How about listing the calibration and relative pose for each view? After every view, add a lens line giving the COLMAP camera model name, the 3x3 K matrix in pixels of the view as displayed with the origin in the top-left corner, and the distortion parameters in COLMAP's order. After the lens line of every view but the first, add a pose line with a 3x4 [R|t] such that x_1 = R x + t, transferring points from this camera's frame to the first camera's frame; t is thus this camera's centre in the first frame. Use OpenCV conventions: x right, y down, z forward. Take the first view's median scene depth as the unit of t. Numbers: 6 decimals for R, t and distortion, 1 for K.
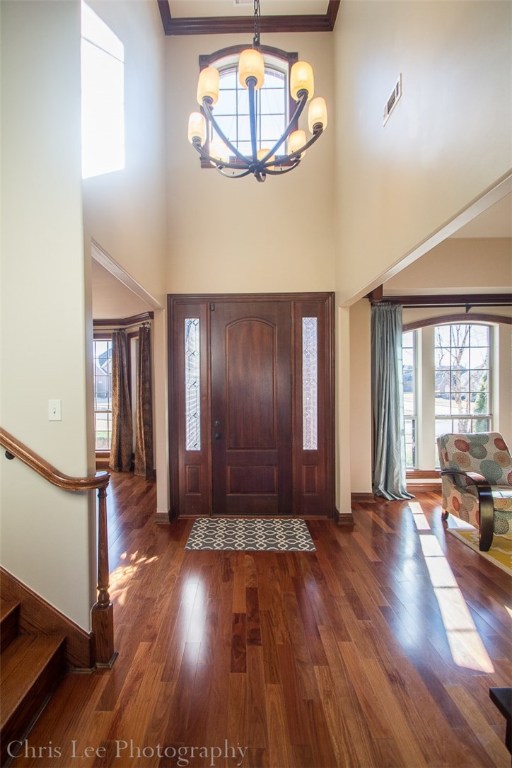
lens RADIAL K [[338.3, 0, 232.2], [0, 338.3, 391.8], [0, 0, 1]] dist [-0.000408, -0.000456]
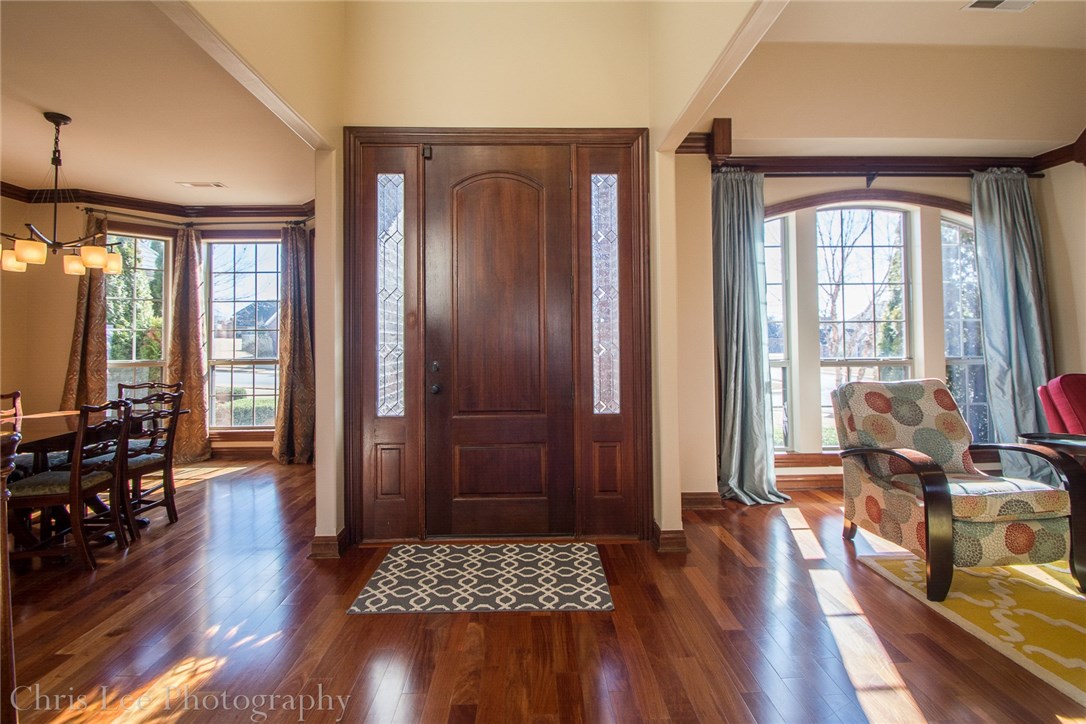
lens RADIAL K [[491.0, 0, 533.9], [0, 491.0, 334.4], [0, 0, 1]] dist [0.013964, -0.018257]
pose [[0.998822, 0.000486, 0.048528, 0.074507], [0.001108, 0.999461, -0.032800, 0.069174], [-0.048518, 0.032815, 0.998283, 0.208730]]
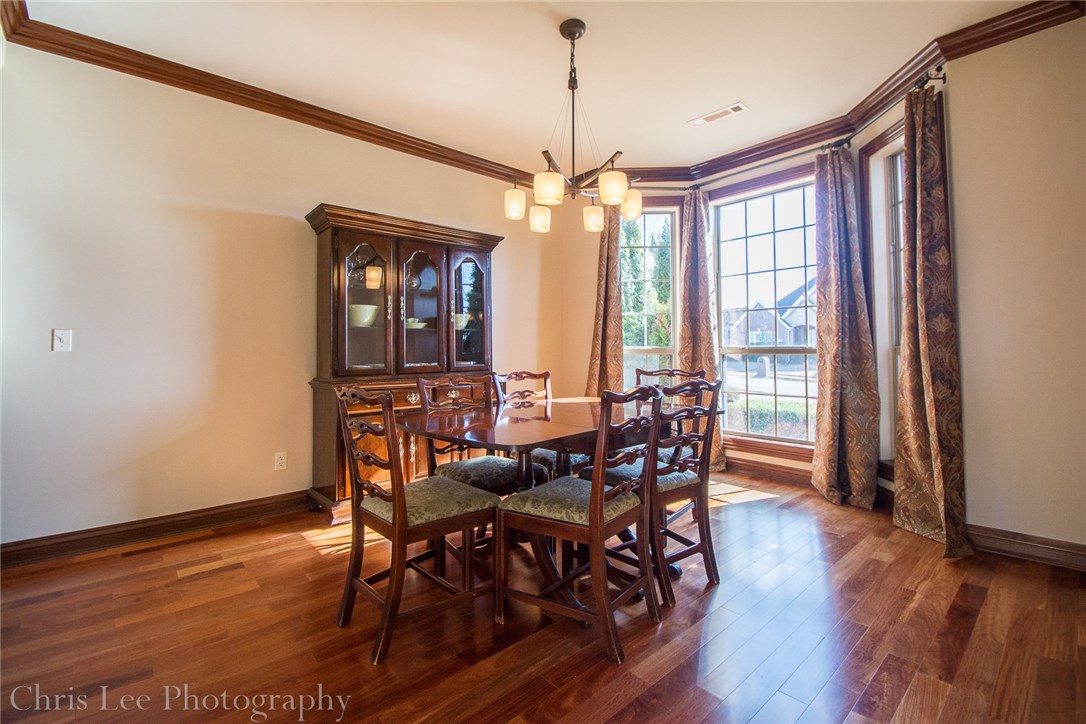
lens RADIAL K [[491.0, 0, 533.9], [0, 491.0, 334.4], [0, 0, 1]] dist [0.013964, -0.018257]
pose [[0.671900, -0.019225, -0.740392, -0.249090], [-0.010884, 0.999299, -0.035825, 0.113000], [0.740562, 0.032129, 0.671220, 0.596159]]
